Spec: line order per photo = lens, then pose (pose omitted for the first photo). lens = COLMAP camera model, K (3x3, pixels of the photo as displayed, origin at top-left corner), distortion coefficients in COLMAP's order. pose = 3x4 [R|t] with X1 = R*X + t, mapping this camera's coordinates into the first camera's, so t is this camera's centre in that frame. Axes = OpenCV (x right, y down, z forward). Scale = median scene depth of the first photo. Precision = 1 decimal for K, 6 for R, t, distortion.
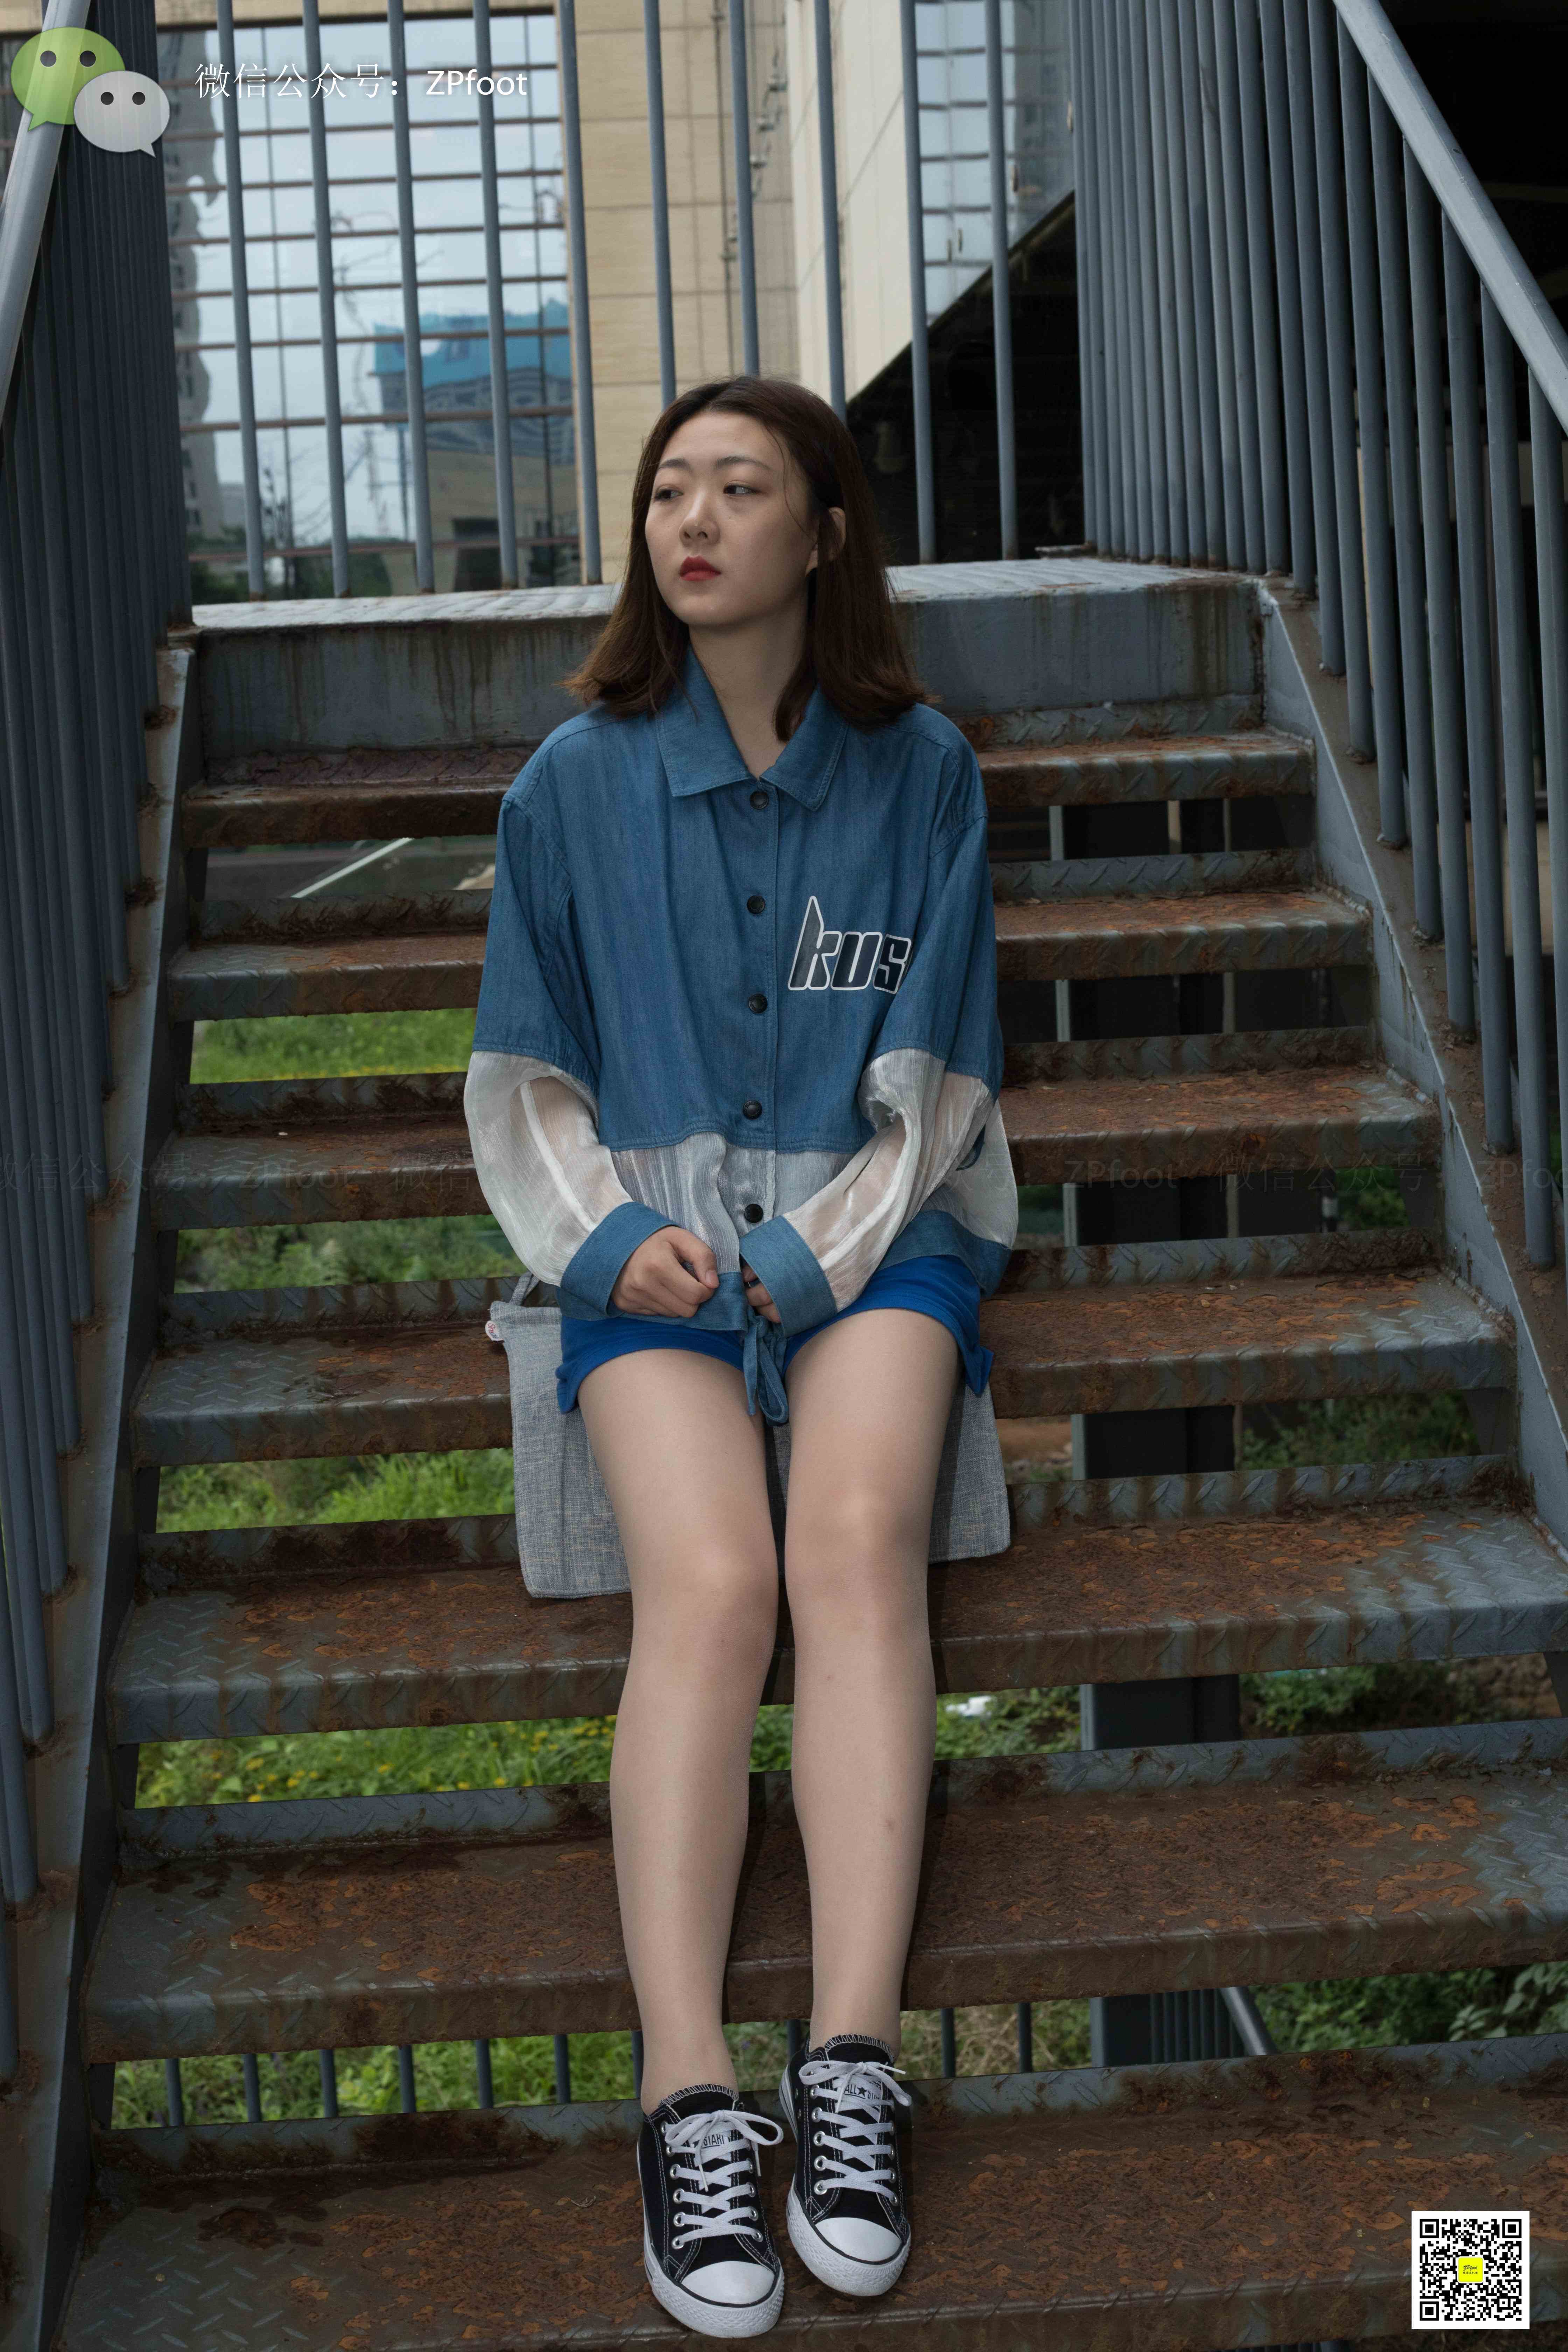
lens RADIAL K [[3465.7, 0, 784.0], [0, 3465.7, 1176.0], [0, 0, 1]] dist [-0.086400, -0.136693]
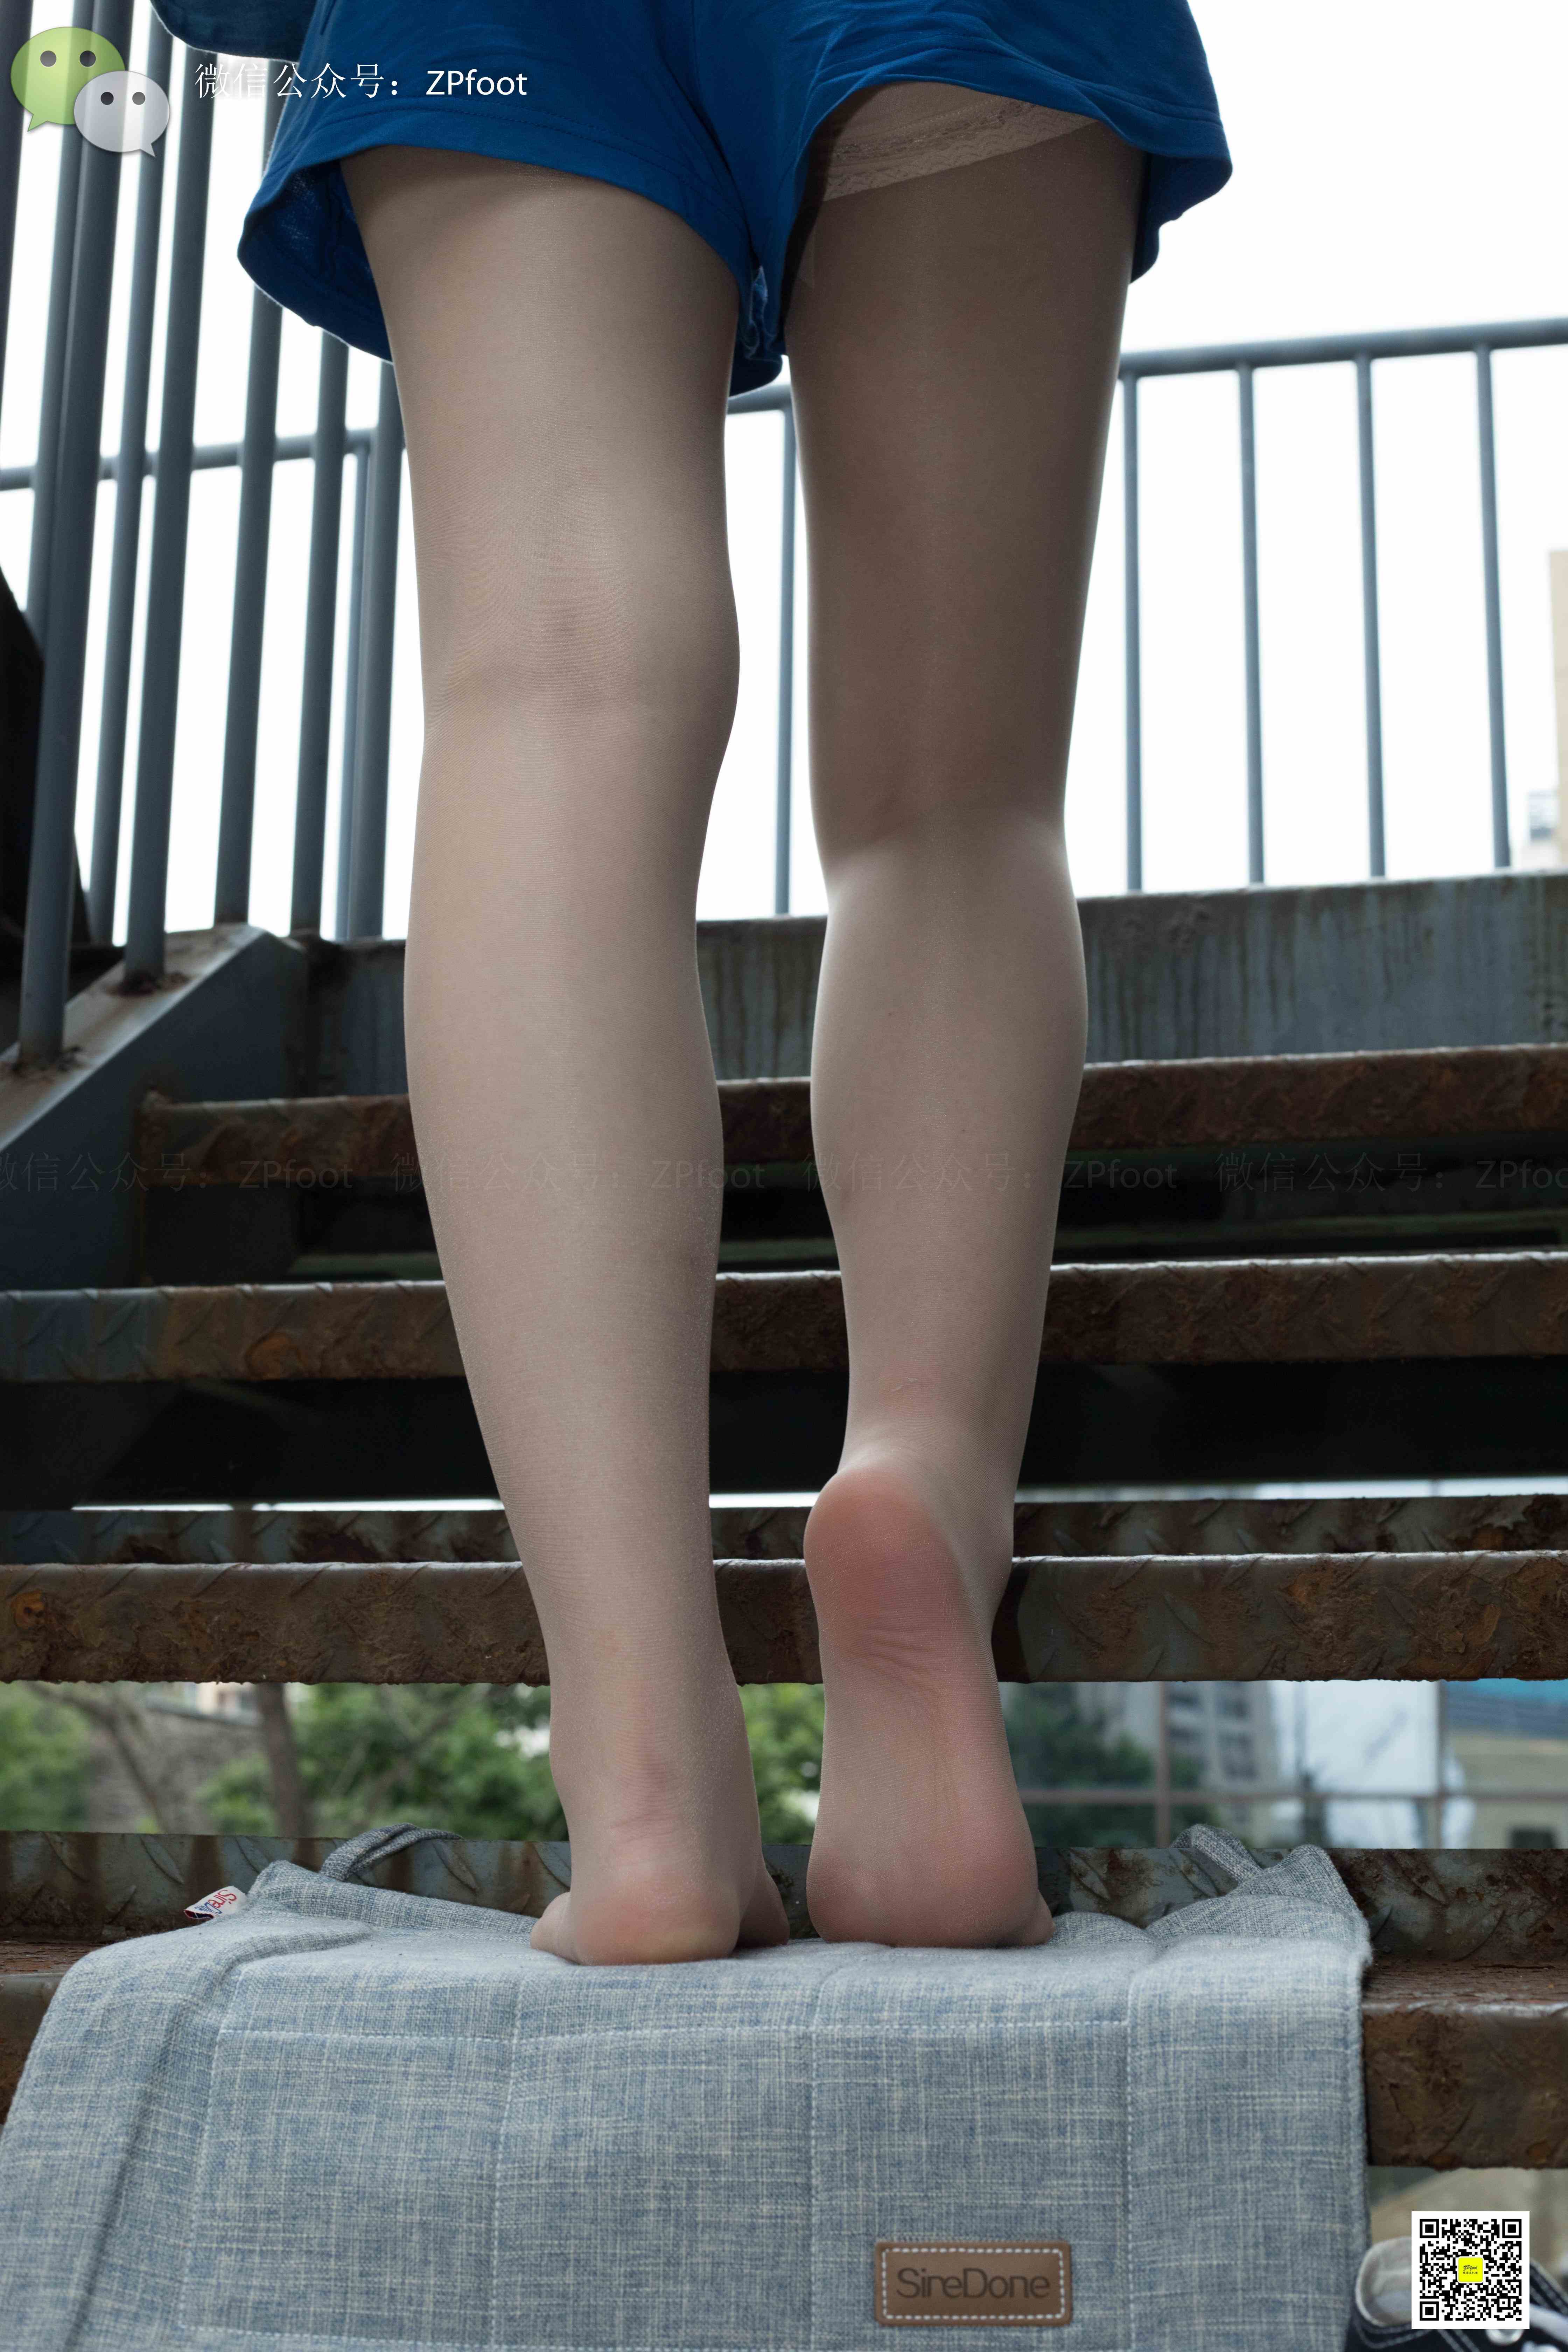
lens RADIAL K [[3485.9, 0, 775.0], [0, 3485.9, 1170.1], [0, 0, 1]] dist [-0.123293, 0.027440]
pose [[0.951813, -0.008804, -0.306553, 0.108396], [-0.105988, 0.928552, -0.355750, 0.105953], [0.287783, 0.371099, 0.882874, 0.657752]]
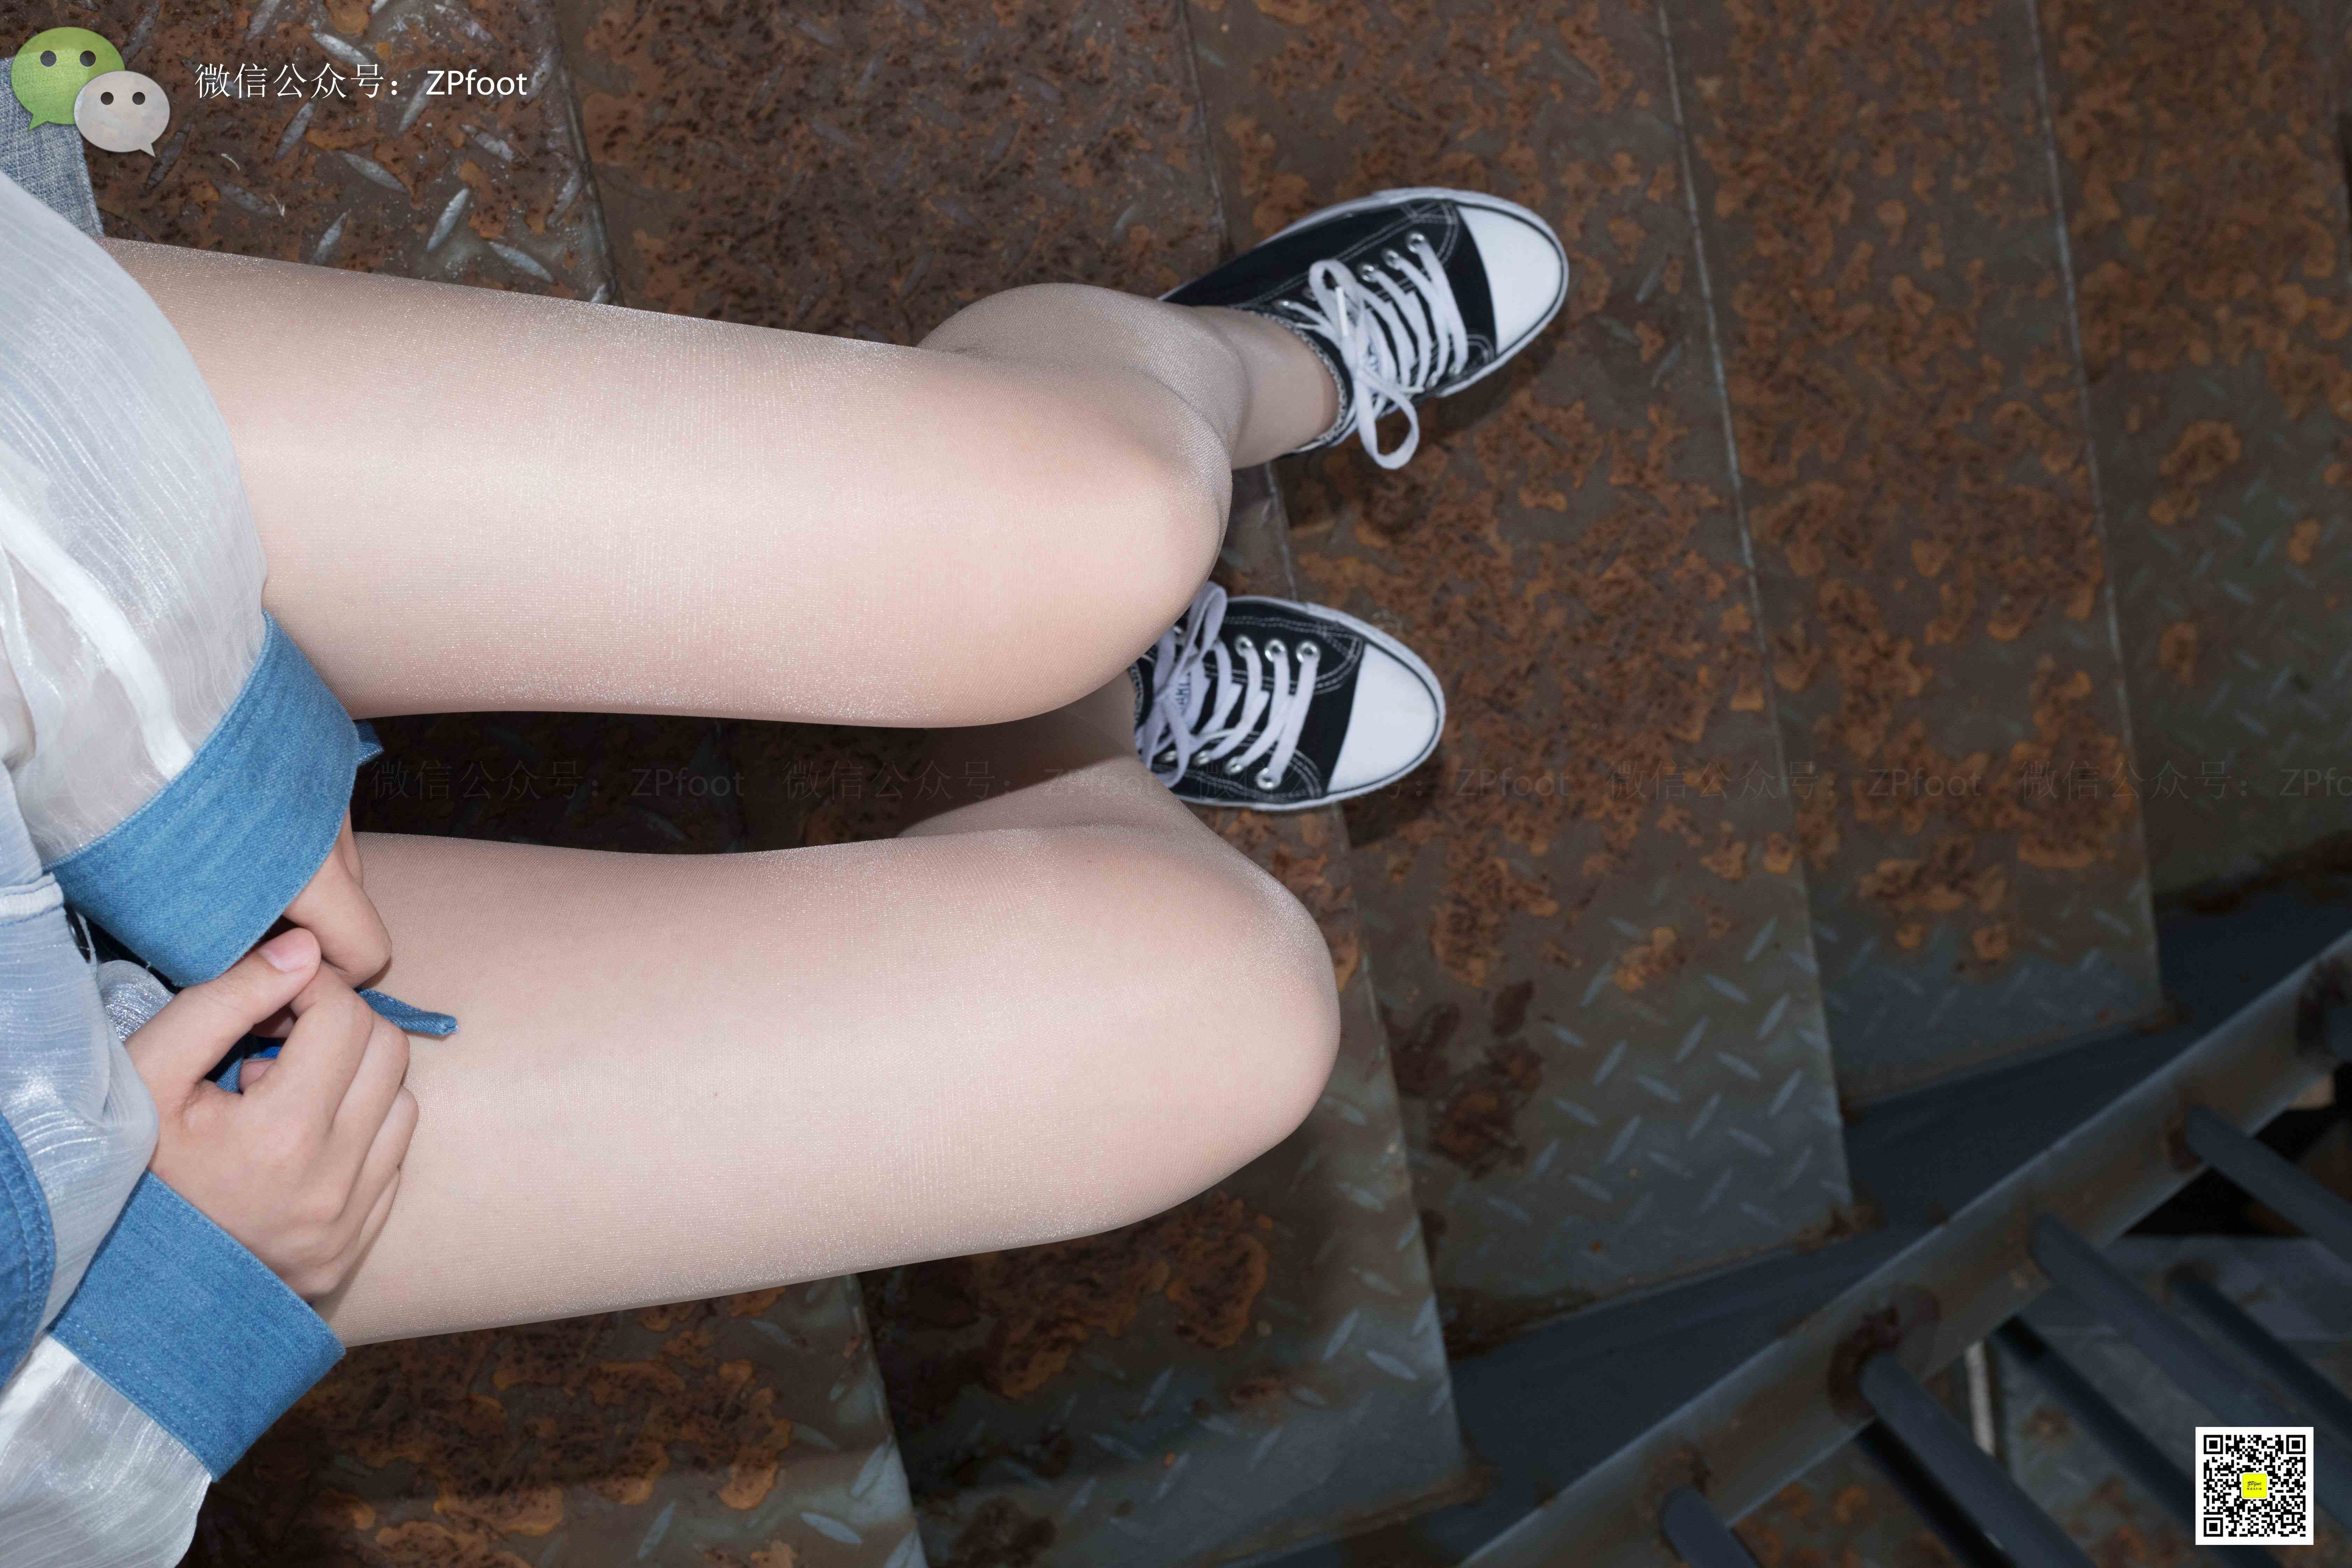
lens RADIAL K [[3493.7, 0, 1176.0], [0, 3493.7, 784.0], [0, 0, 1]] dist [-0.099039, -0.115067]
pose [[-0.137741, -0.965977, -0.218896, 0.051533], [-0.023827, -0.217707, 0.975723, -0.285568], [-0.990182, 0.139613, 0.006971, 0.866637]]
